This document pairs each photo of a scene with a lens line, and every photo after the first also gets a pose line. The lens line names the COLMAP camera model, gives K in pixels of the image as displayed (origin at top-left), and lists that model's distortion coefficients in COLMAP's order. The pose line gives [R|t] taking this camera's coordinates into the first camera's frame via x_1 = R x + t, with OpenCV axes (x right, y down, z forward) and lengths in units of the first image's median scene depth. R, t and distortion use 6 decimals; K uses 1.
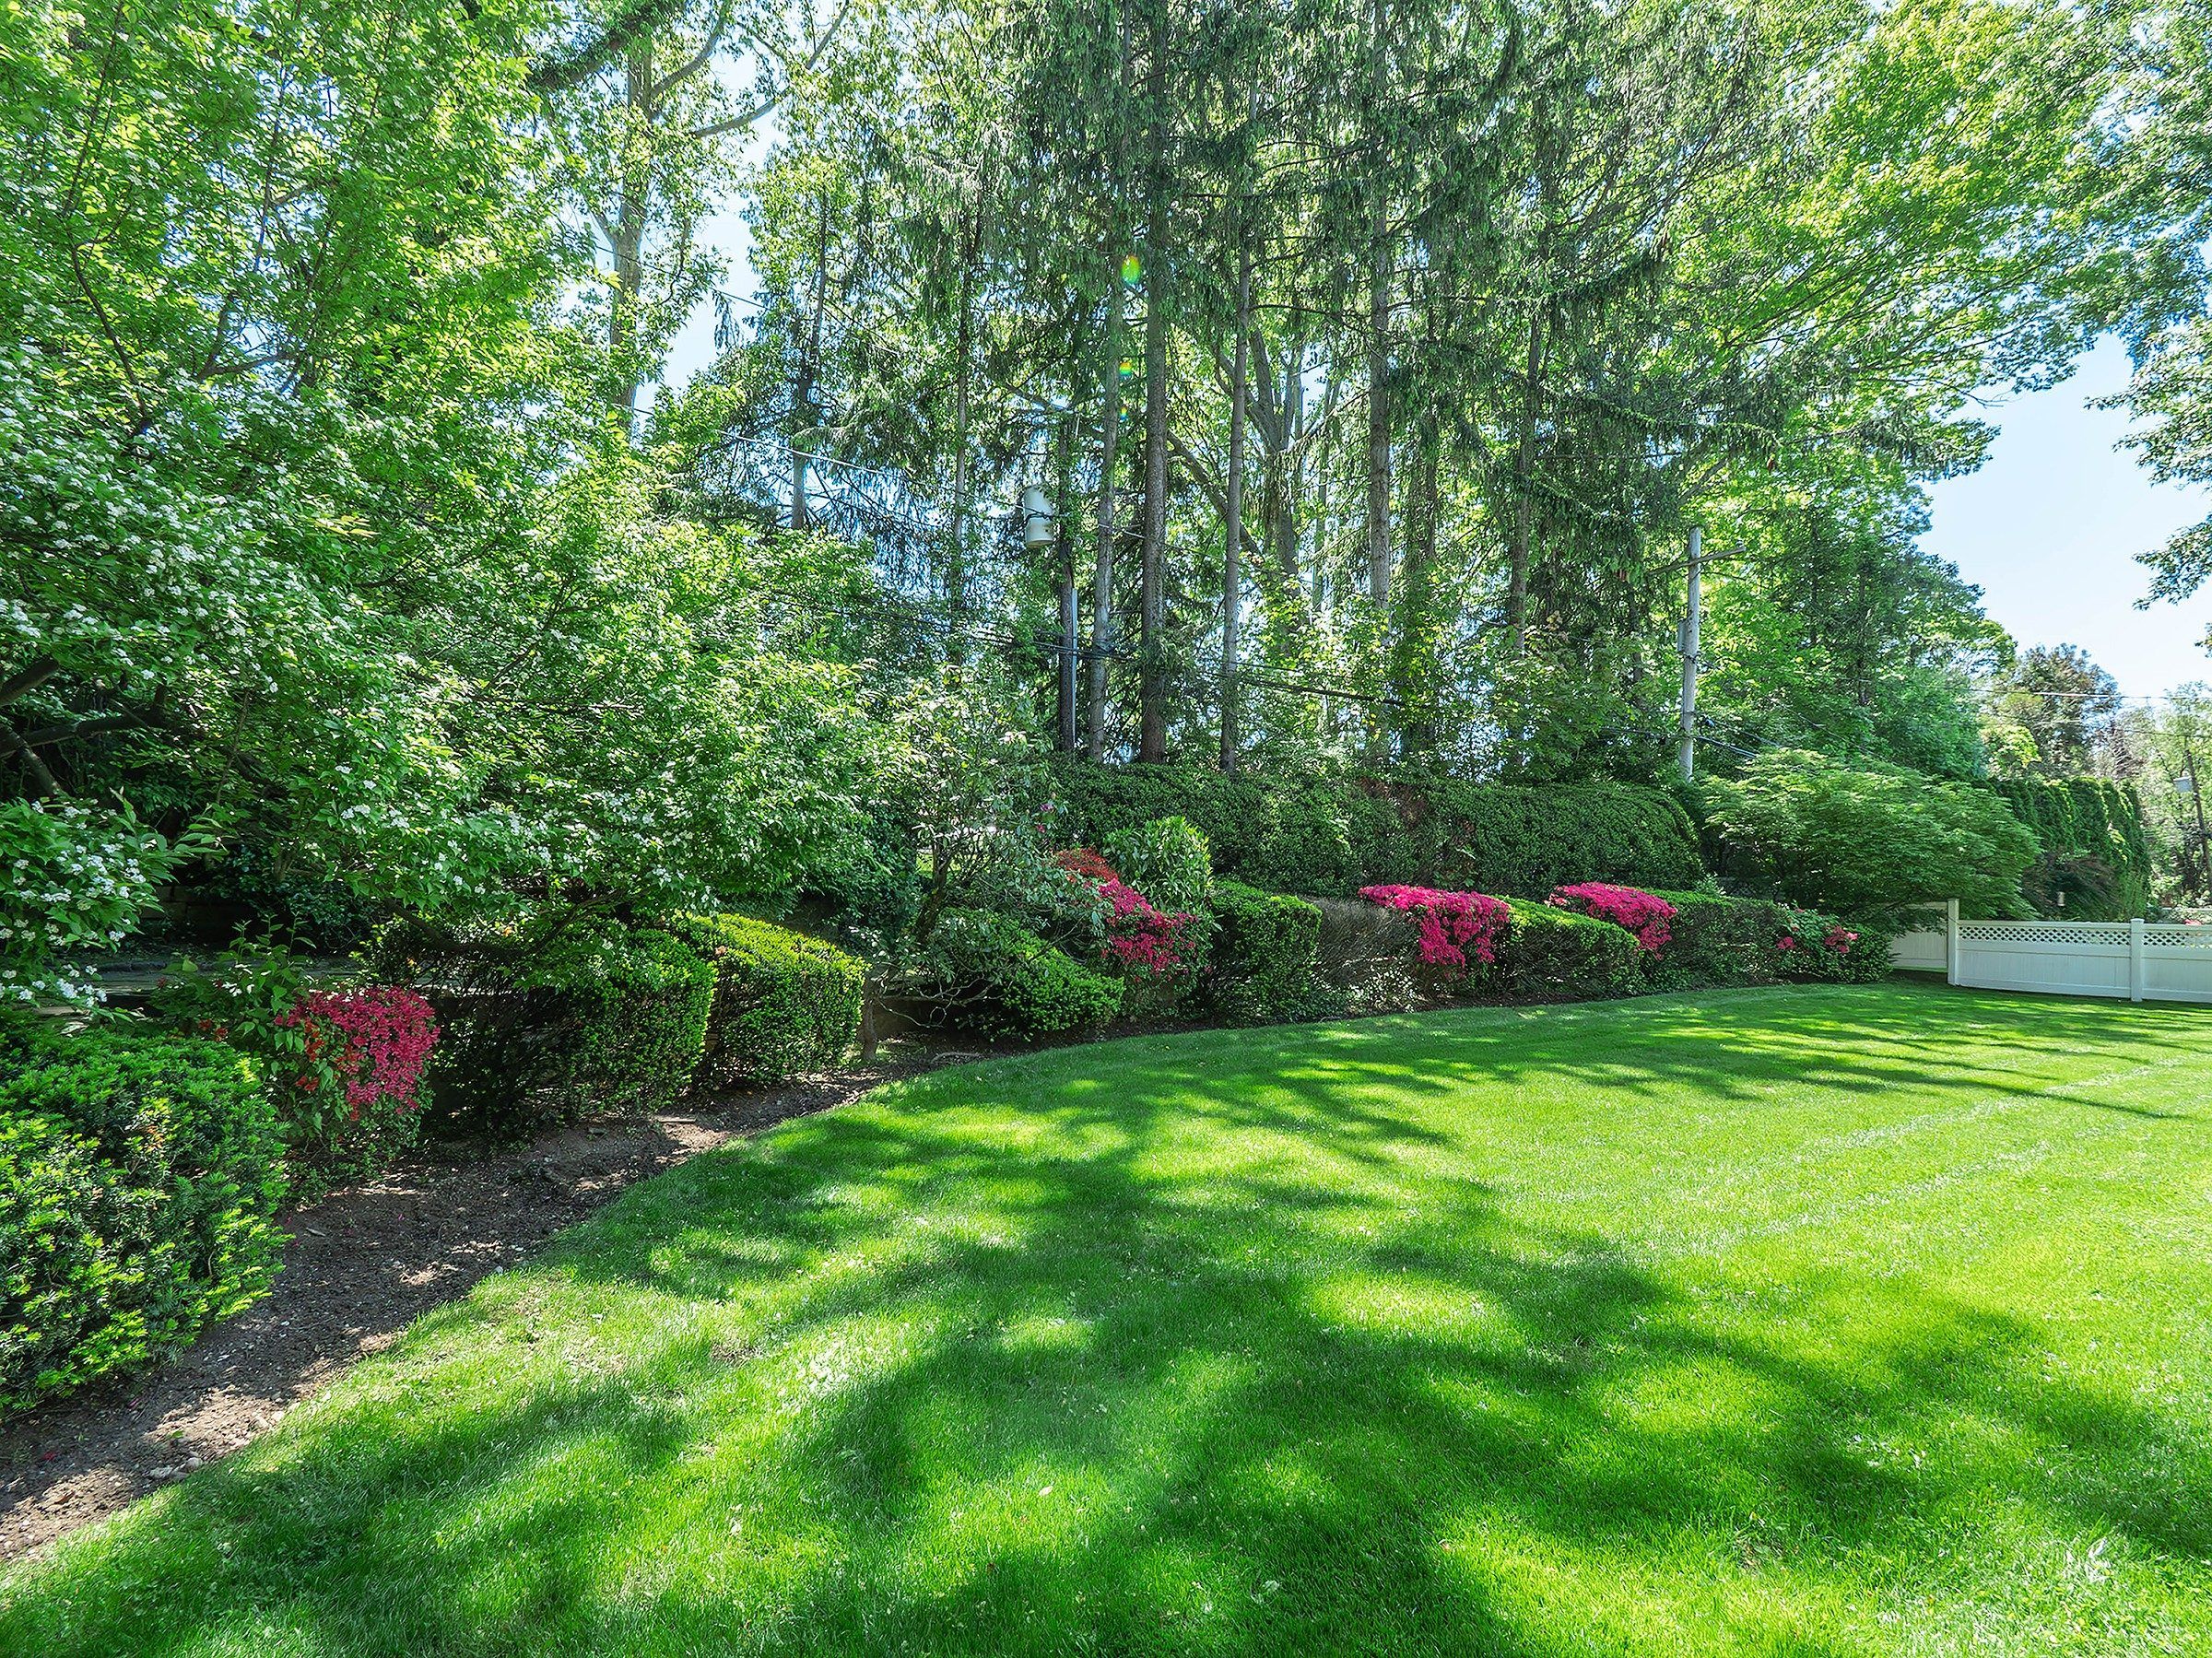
lens RADIAL K [[1112.2, 0, 1106.0], [0, 1112.2, 829.0], [0, 0, 1]] dist [-0.012170, 0.001061]
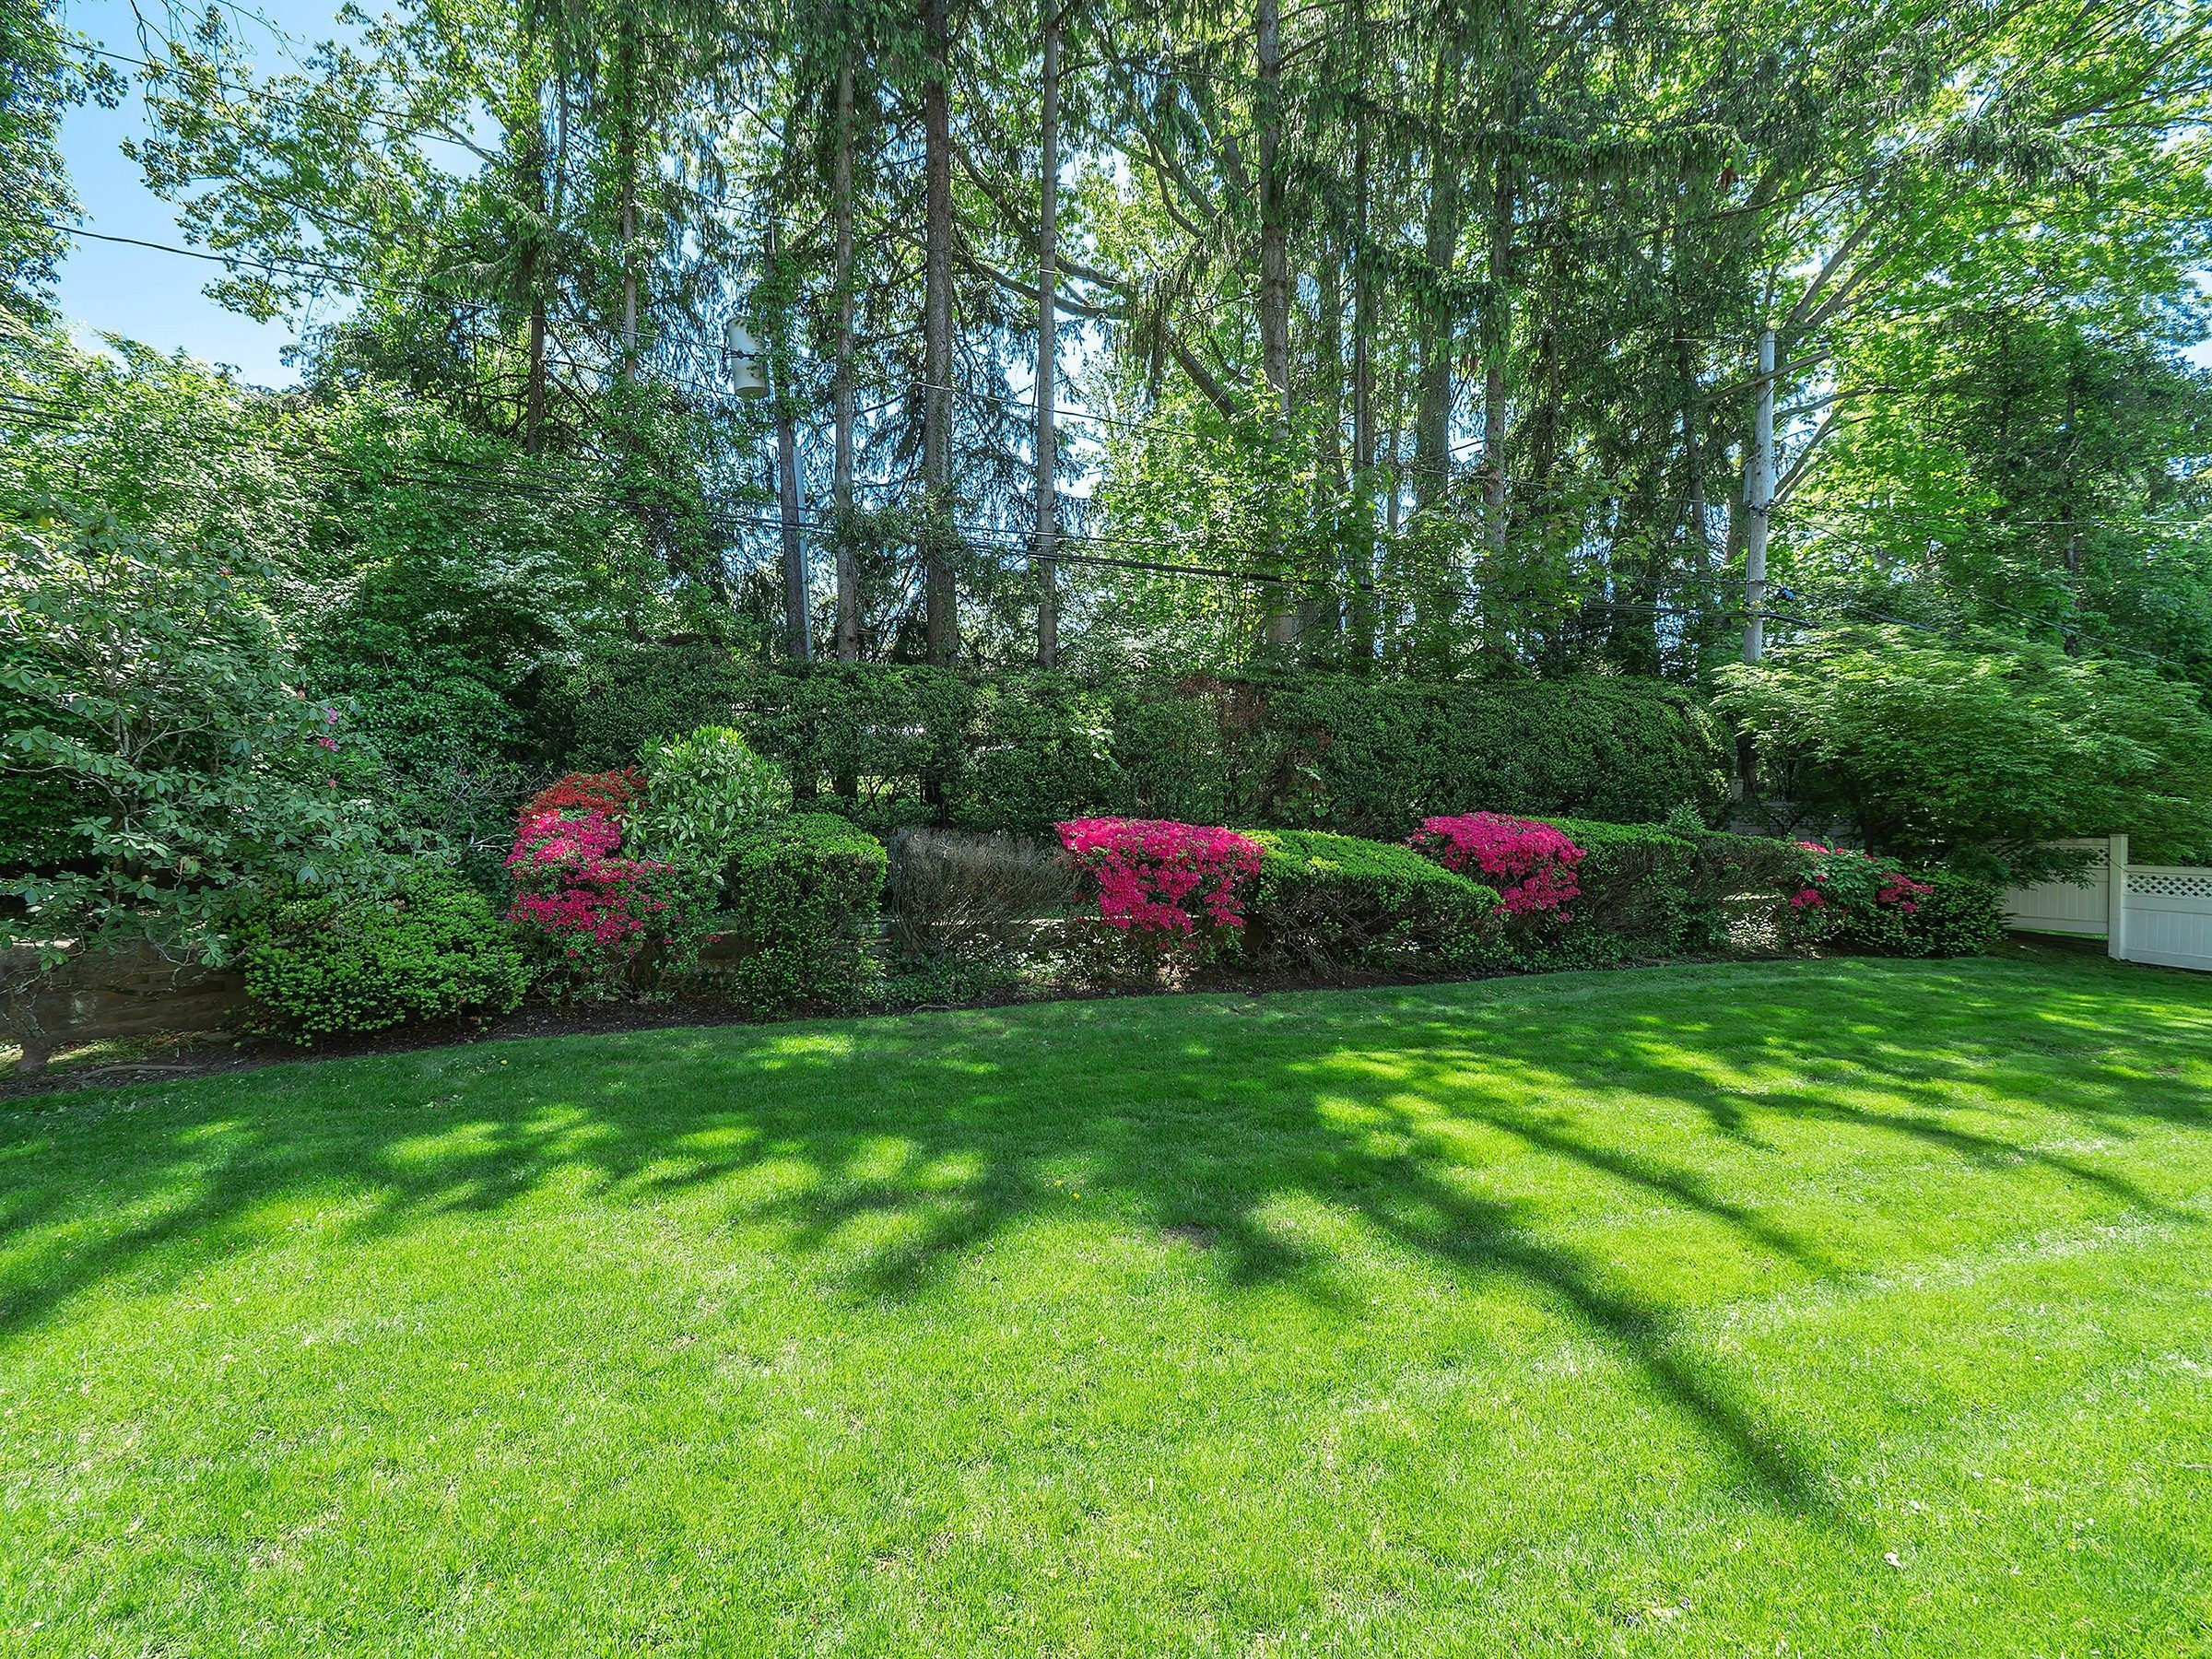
lens RADIAL K [[1112.3, 0, 1106.0], [0, 1112.3, 829.5], [0, 0, 1]] dist [-0.012170, 0.001061]
pose [[0.983770, 0.000465, -0.179434, 0.272186], [0.011456, 0.997794, 0.065397, 0.007876], [0.179069, -0.066391, 0.981594, 0.215016]]
